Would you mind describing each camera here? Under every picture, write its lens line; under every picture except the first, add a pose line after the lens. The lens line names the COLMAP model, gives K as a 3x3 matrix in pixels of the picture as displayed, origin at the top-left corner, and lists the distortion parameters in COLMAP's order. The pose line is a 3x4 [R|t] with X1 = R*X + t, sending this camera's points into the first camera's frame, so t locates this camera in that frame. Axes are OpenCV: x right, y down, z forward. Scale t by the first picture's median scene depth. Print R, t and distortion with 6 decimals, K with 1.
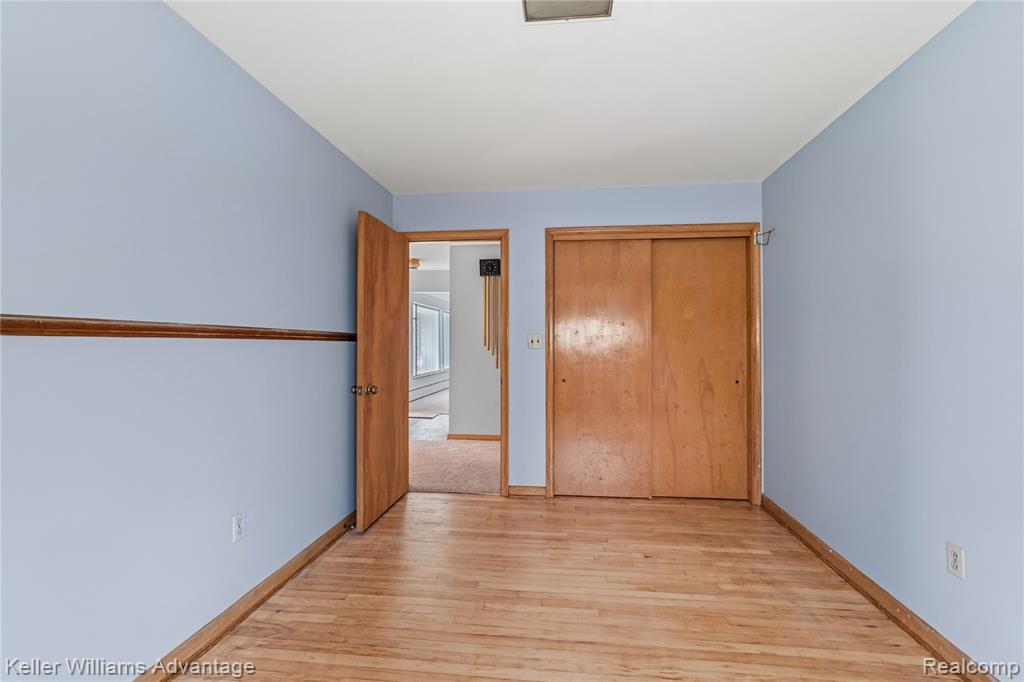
lens RADIAL K [[432.7, 0, 516.0], [0, 432.7, 344.6], [0, 0, 1]] dist [-0.000219, 0.000133]
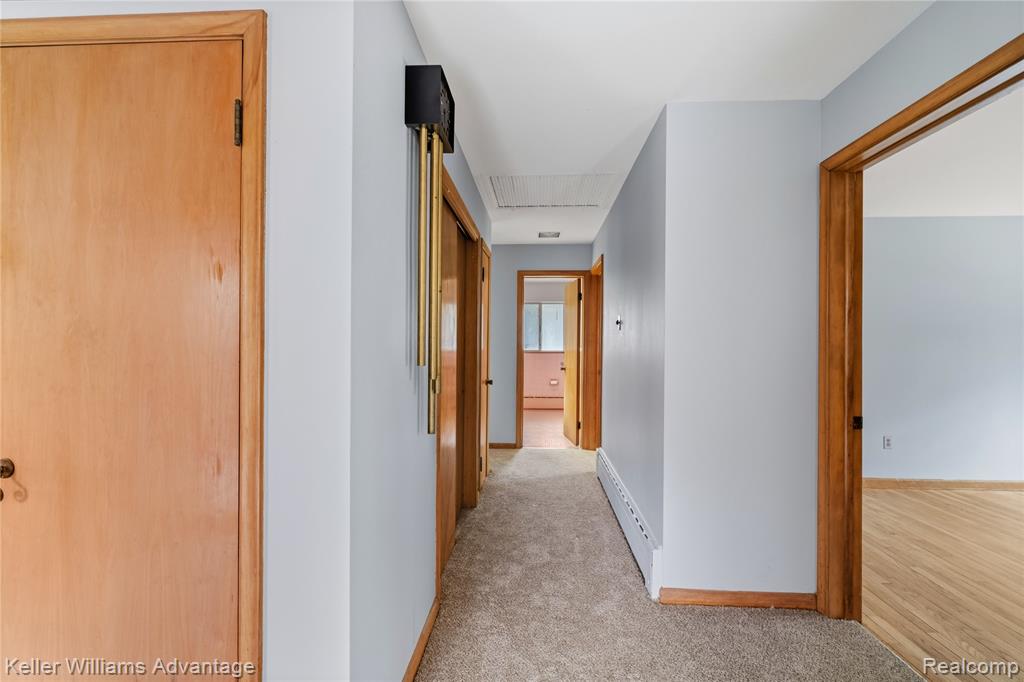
lens RADIAL K [[432.7, 0, 516.0], [0, 432.7, 344.6], [0, 0, 1]] dist [-0.000219, 0.000133]
pose [[-0.063393, 0.004679, 0.997978, -0.986401], [-0.002896, 0.999984, -0.004872, -0.014071], [-0.997984, -0.003199, -0.063378, 2.574242]]
